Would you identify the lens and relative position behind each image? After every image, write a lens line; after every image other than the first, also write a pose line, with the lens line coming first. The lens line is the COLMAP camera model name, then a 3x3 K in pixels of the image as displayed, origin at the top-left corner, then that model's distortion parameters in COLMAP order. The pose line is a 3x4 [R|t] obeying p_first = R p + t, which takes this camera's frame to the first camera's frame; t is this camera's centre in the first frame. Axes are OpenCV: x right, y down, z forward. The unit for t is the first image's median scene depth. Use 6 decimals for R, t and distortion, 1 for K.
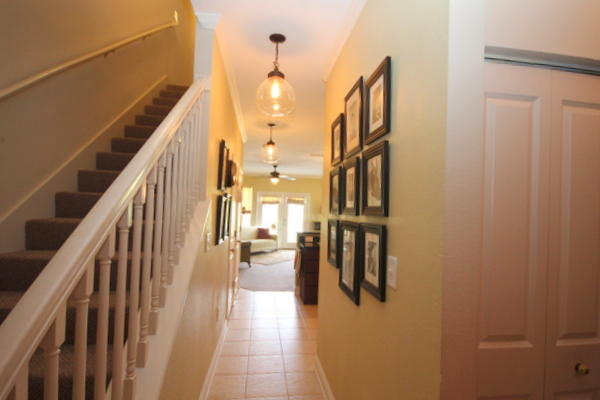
lens RADIAL K [[277.4, 0, 297.6], [0, 277.4, 202.1], [0, 0, 1]] dist [-0.002544, -0.000158]
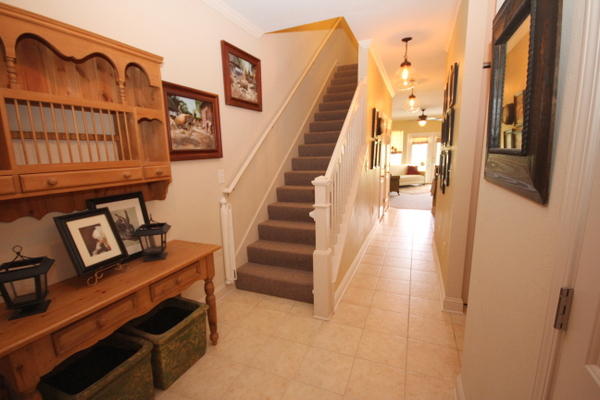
lens RADIAL K [[277.4, 0, 297.9], [0, 277.4, 202.4], [0, 0, 1]] dist [-0.002544, -0.000158]
pose [[0.854065, 0.041897, -0.518477, 0.087577], [0.062897, 0.981119, 0.182890, 0.002520], [0.516350, -0.188811, 0.835304, -0.286925]]
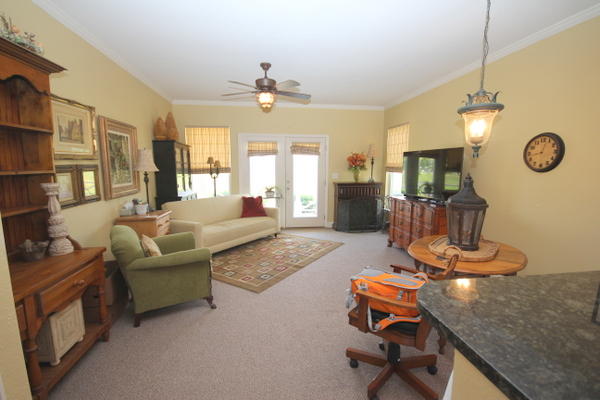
lens RADIAL K [[277.4, 0, 302.7], [0, 277.4, 201.2], [0, 0, 1]] dist [-0.002544, -0.000158]
pose [[0.999280, -0.030682, 0.022340, -0.035517], [0.026413, 0.984884, 0.171190, 0.005428], [-0.027255, -0.170476, 0.984985, 0.491783]]
